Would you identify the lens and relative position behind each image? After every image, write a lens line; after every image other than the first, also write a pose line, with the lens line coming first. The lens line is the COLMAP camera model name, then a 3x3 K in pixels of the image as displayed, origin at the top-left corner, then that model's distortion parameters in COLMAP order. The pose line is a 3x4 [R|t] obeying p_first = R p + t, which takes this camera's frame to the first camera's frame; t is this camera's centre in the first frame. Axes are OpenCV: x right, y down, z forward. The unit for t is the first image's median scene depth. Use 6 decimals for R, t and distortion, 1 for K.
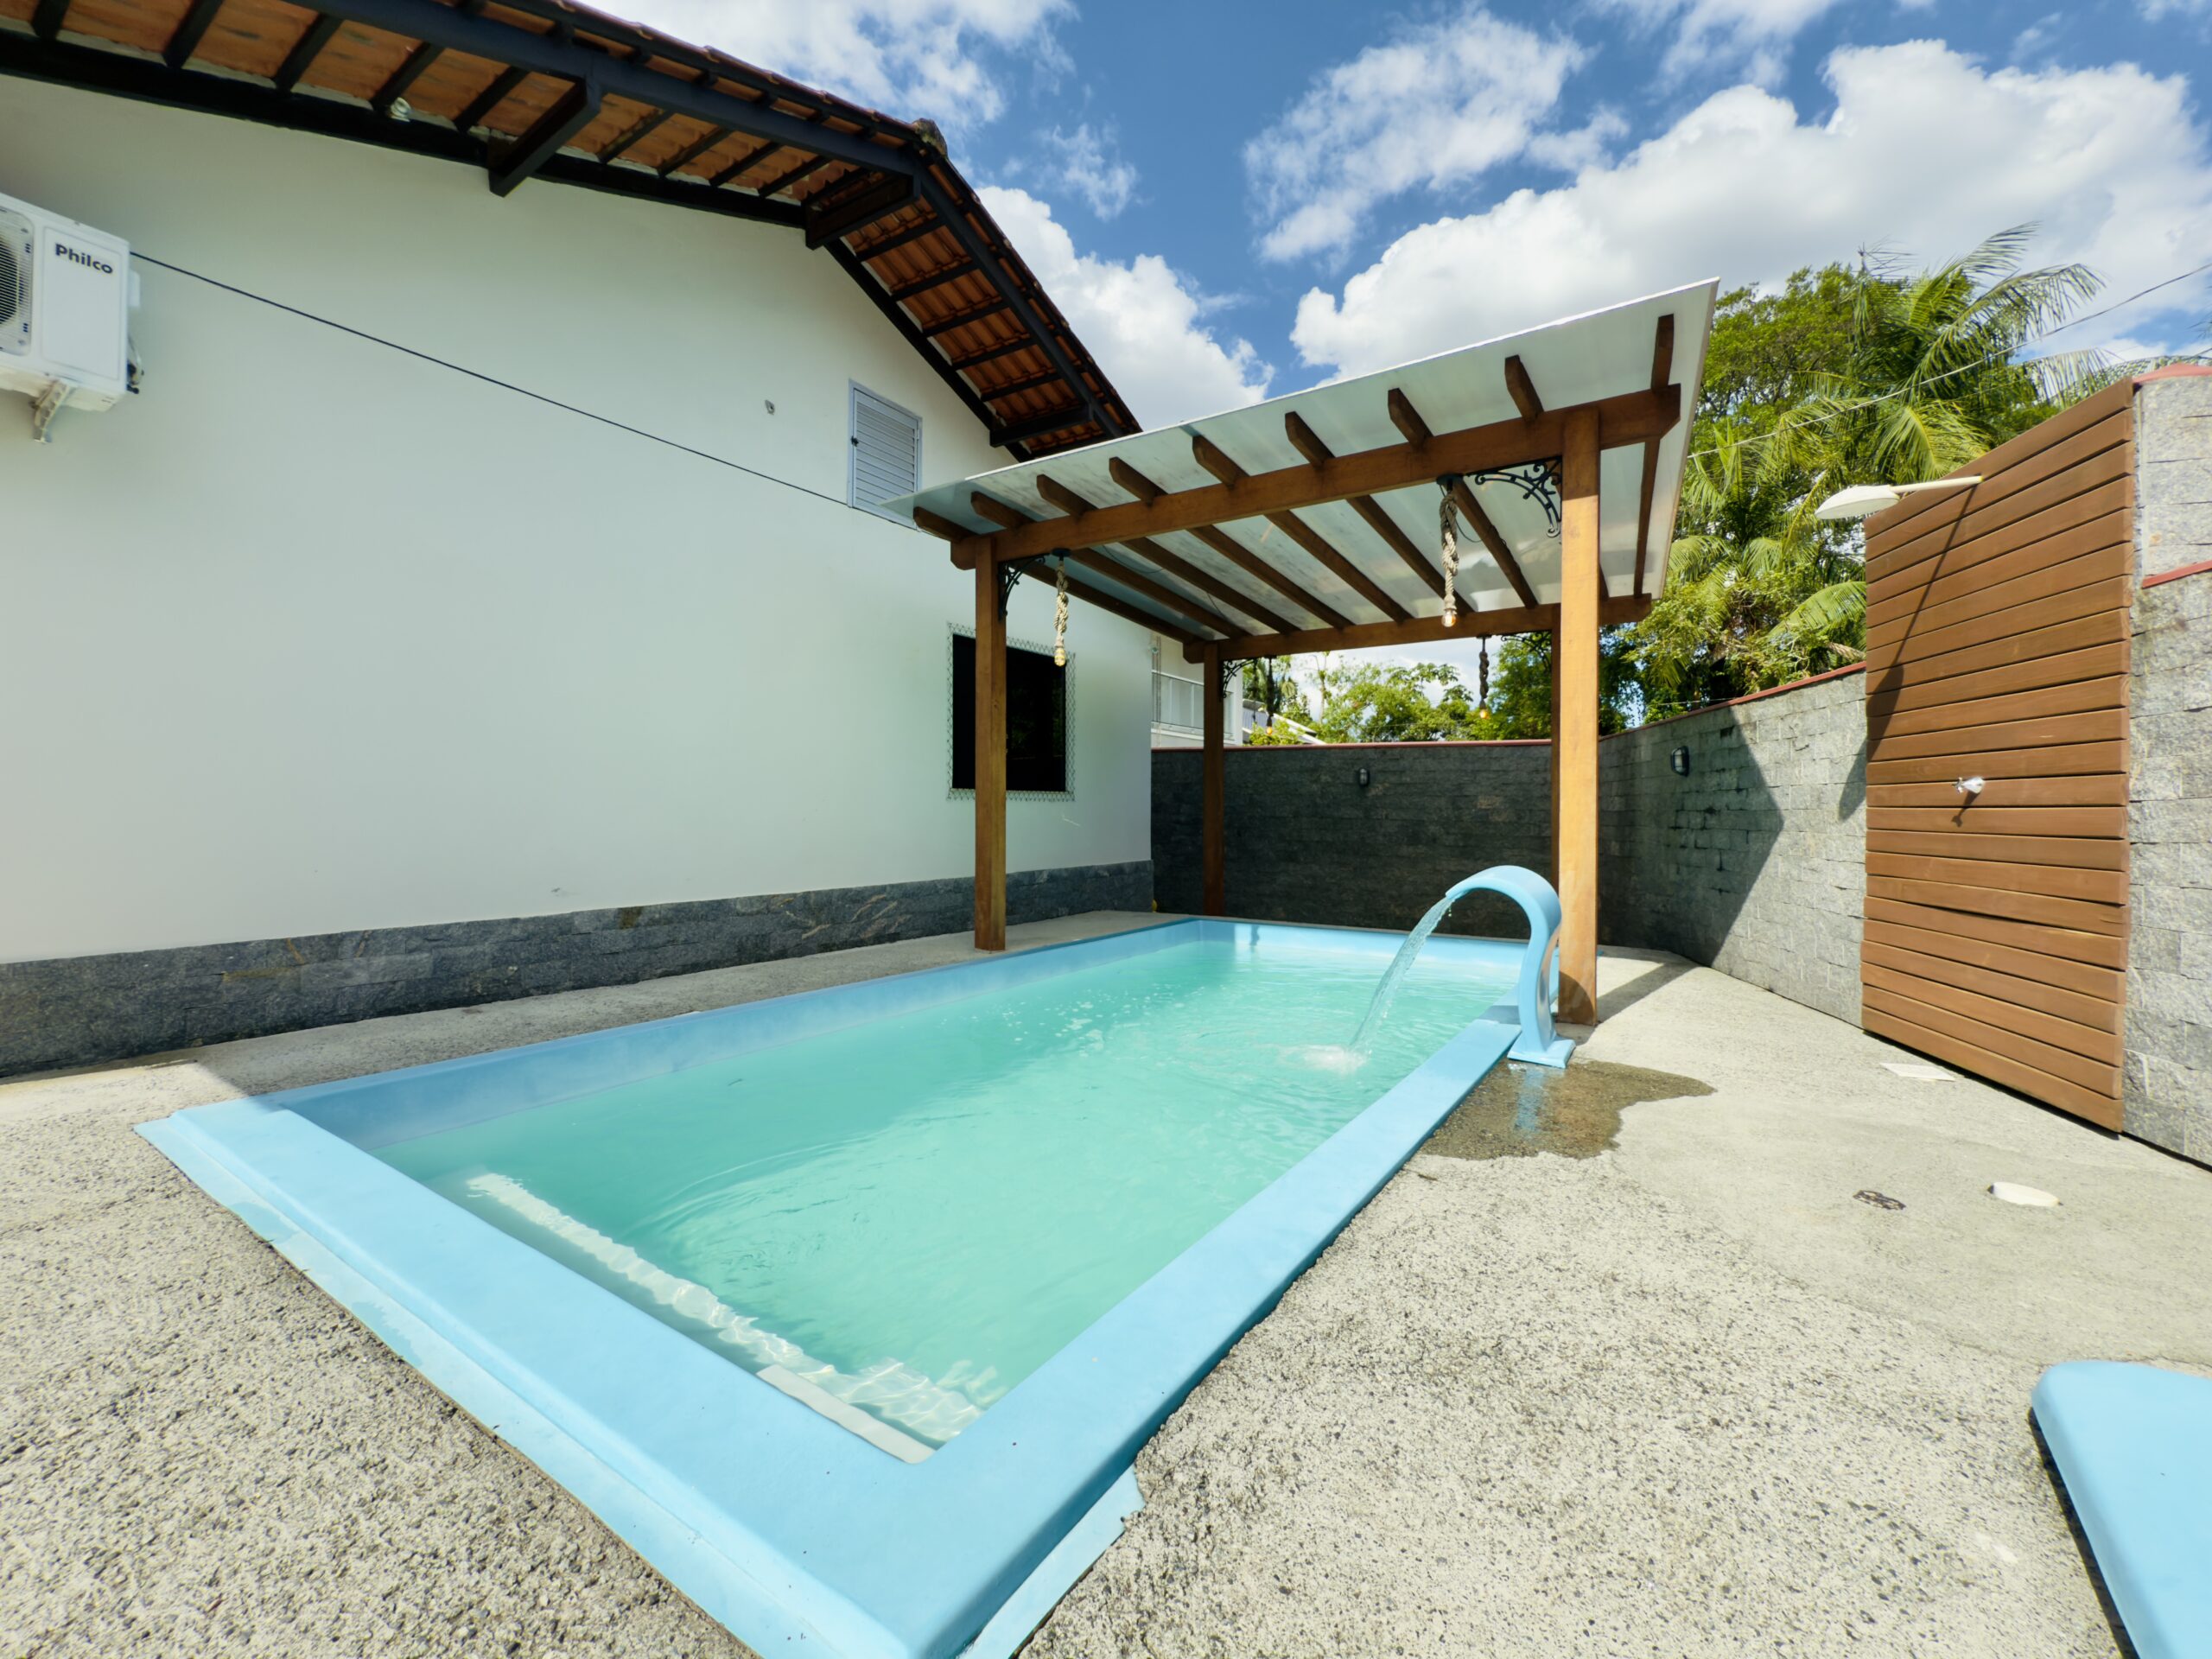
lens RADIAL K [[895.4, 0, 1089.3], [0, 895.4, 814.4], [0, 0, 1]] dist [-0.000989, 0.000014]
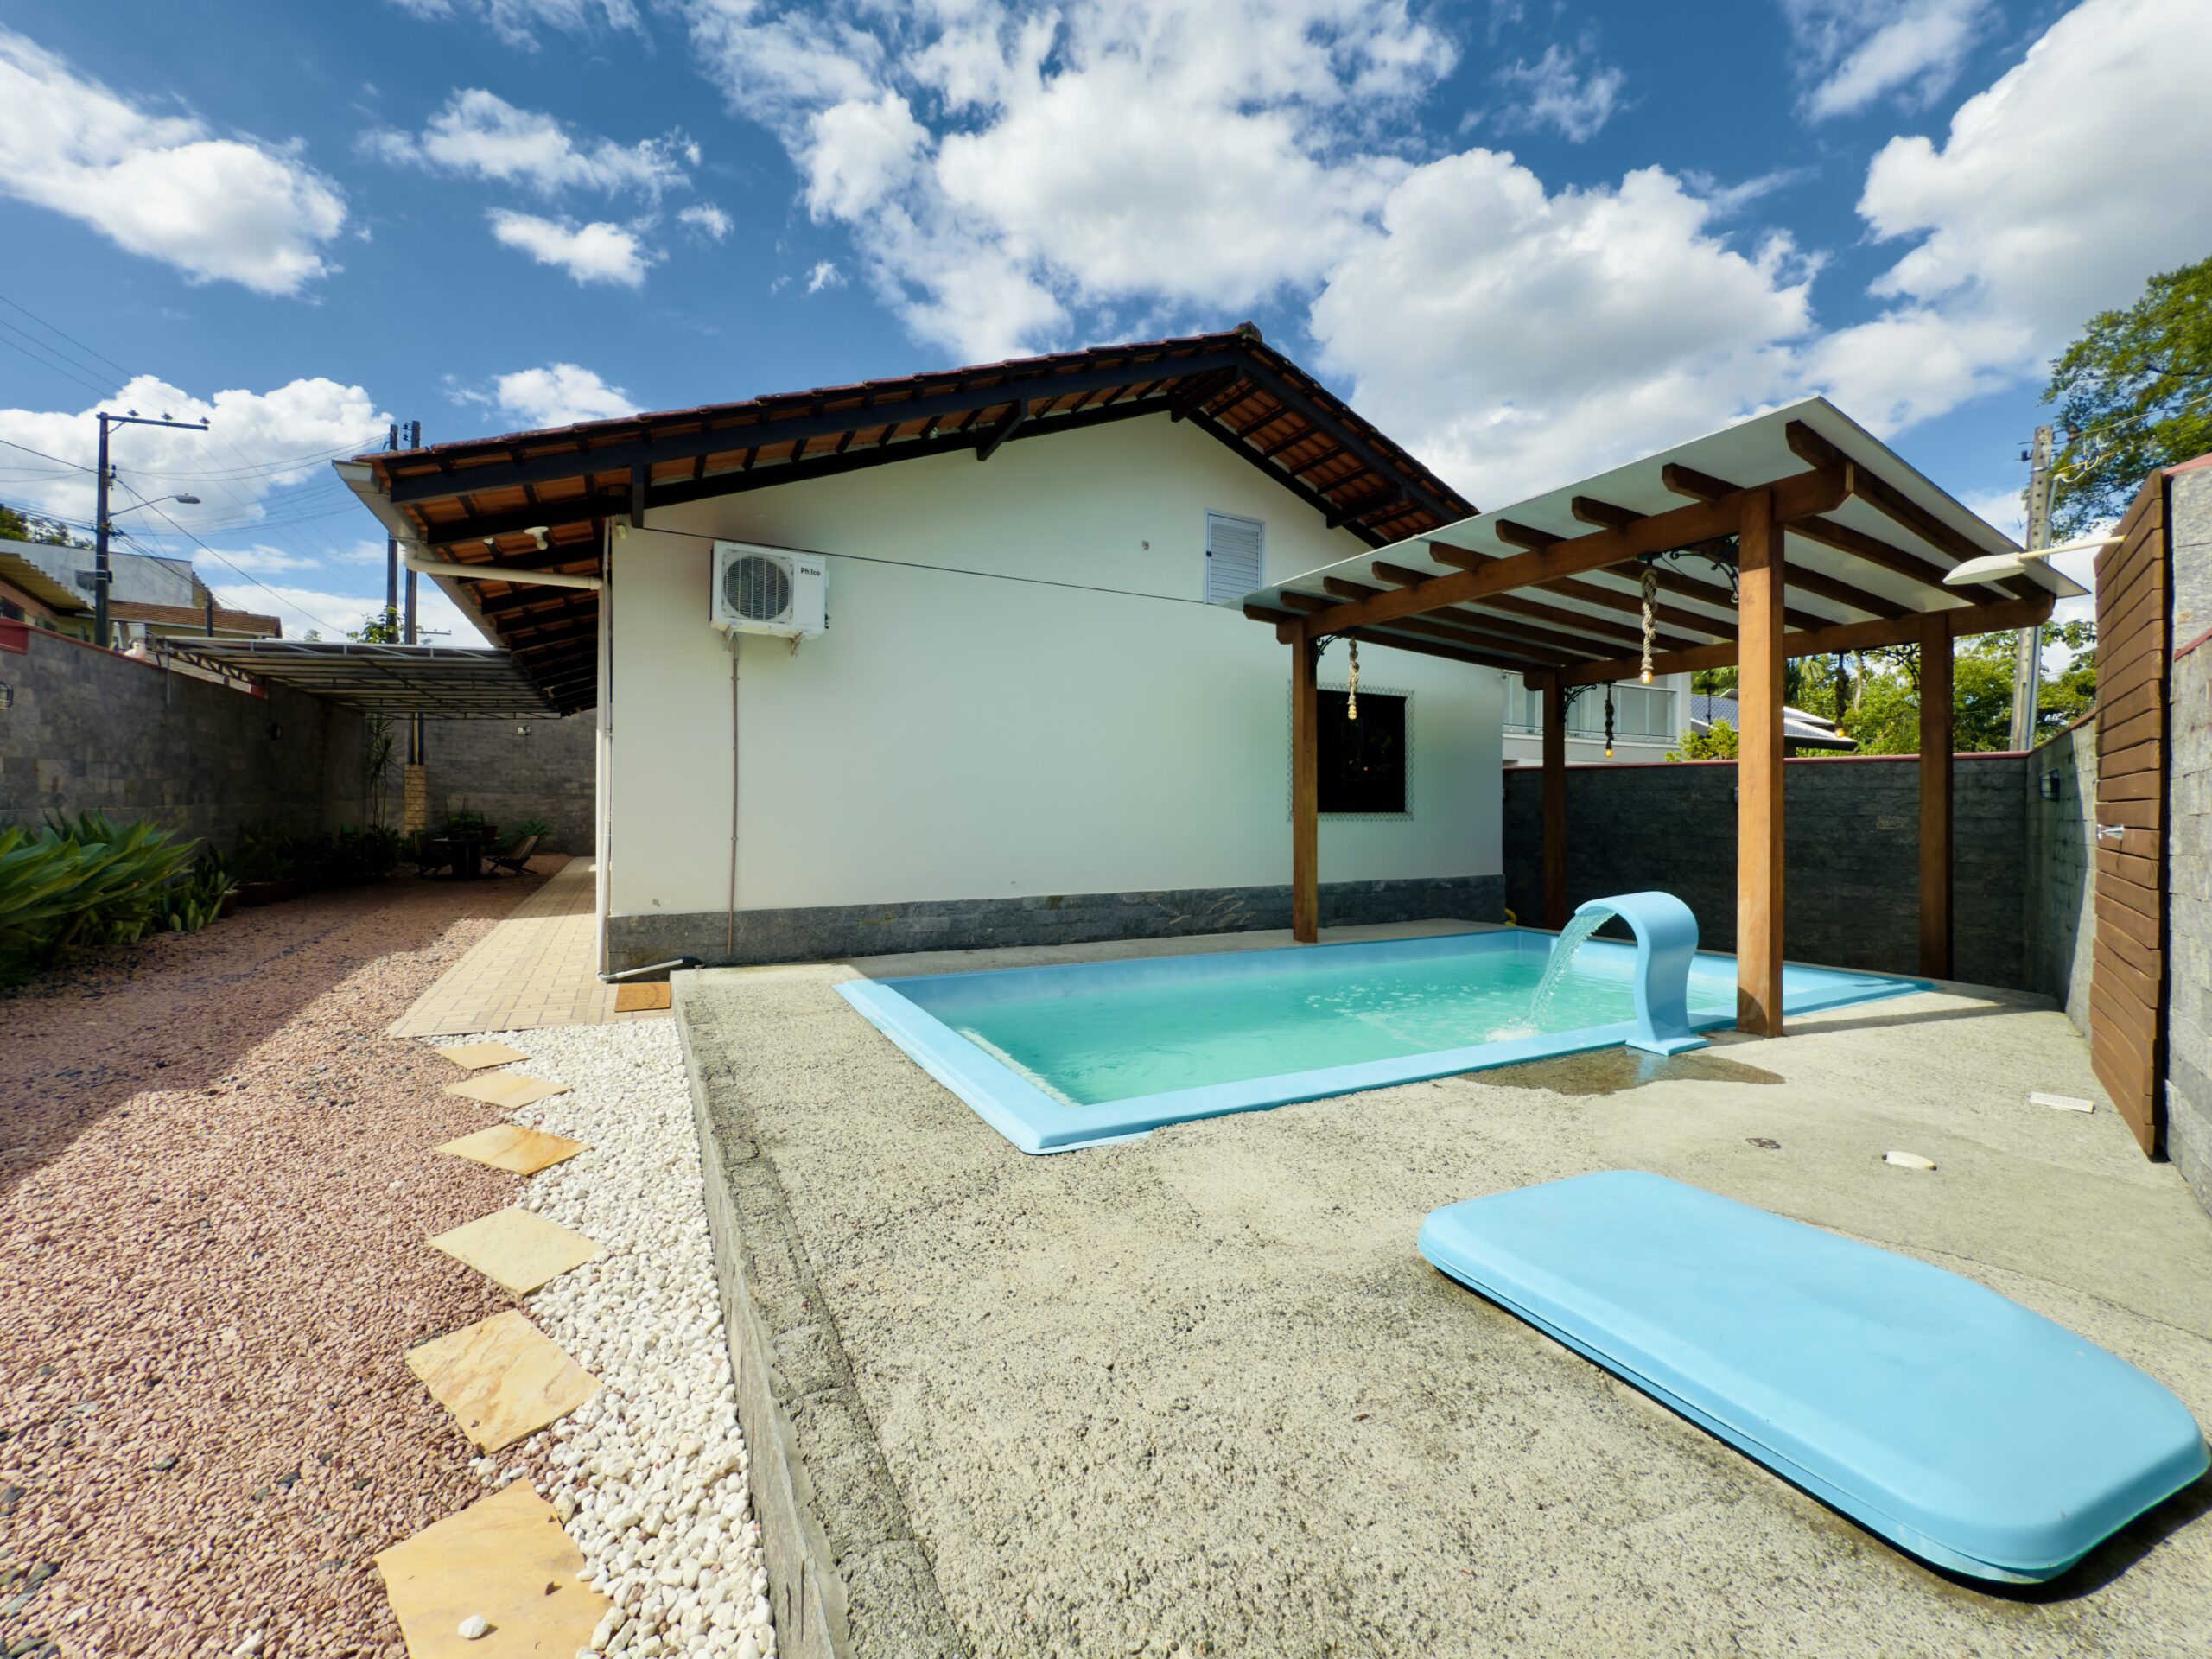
lens RADIAL K [[892.9, 0, 1071.2], [0, 892.9, 810.4], [0, 0, 1]] dist [0.012078, 0.000028]
pose [[0.868468, -0.003384, -0.495734, 0.219712], [0.000465, 0.999982, -0.006012, -0.026989], [0.495746, 0.004990, 0.868453, -0.257819]]
